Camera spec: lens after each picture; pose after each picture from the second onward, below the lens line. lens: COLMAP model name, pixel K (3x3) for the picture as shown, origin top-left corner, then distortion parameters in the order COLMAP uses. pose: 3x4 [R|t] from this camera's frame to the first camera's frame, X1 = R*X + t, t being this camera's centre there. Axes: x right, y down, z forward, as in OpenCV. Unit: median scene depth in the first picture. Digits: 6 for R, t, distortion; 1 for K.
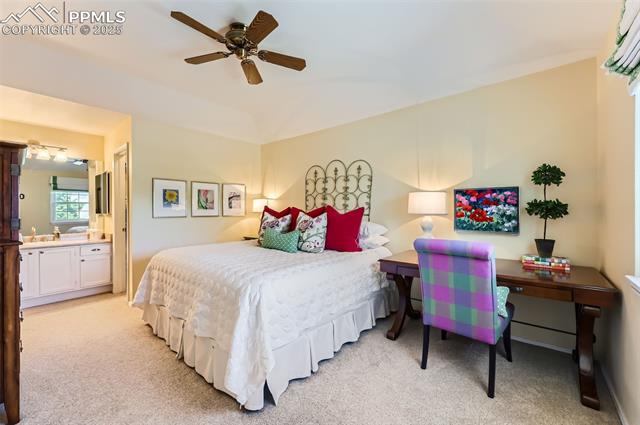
lens RADIAL K [[256.5, 0, 320.5], [0, 256.5, 211.4], [0, 0, 1]] dist [0.001005, 0.000627]
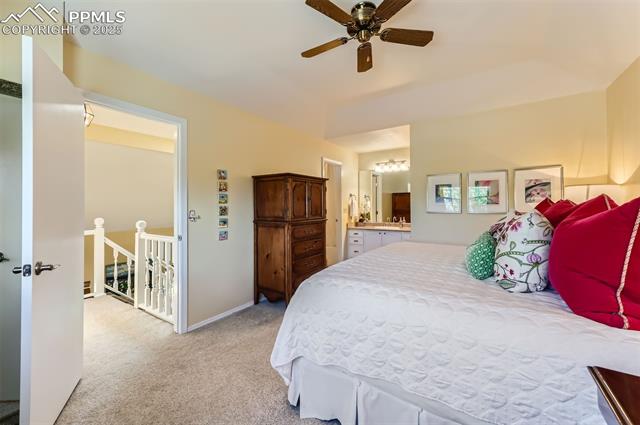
lens RADIAL K [[256.5, 0, 320.9], [0, 256.5, 206.8], [0, 0, 1]] dist [0.001005, 0.000627]
pose [[0.112807, 0.005545, -0.993601, 0.307178], [-0.001250, 0.999984, 0.005439, -0.003938], [0.993616, 0.000628, 0.112812, 0.388744]]
